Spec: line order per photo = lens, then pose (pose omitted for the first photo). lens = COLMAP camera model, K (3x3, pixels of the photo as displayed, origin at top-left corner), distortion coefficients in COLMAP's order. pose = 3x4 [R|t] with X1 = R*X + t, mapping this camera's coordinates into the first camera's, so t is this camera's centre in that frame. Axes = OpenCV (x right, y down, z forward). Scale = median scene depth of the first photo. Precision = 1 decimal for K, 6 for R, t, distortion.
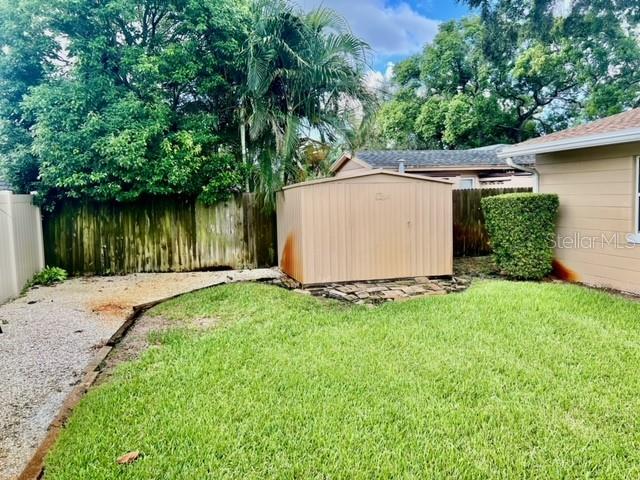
lens RADIAL K [[485.1, 0, 324.8], [0, 485.1, 240.6], [0, 0, 1]] dist [0.066788, -0.036115]
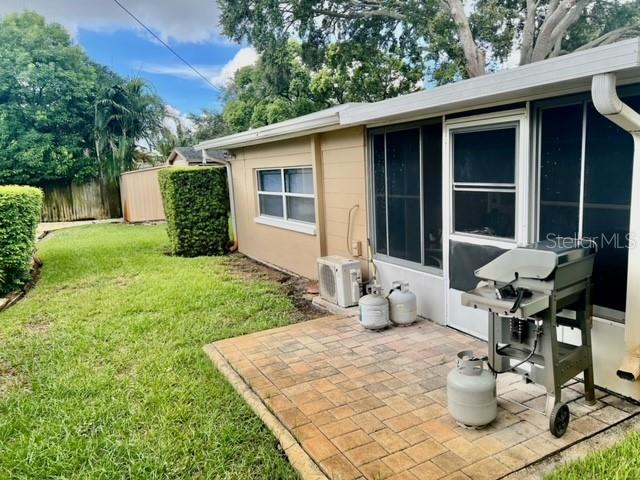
lens RADIAL K [[485.1, 0, 312.9], [0, 485.1, 237.4], [0, 0, 1]] dist [0.066788, -0.036115]
pose [[0.981069, -0.049115, 0.187326, 0.303221], [0.041993, 0.998243, 0.041803, 0.095681], [-0.189050, -0.033145, 0.981408, -1.119797]]
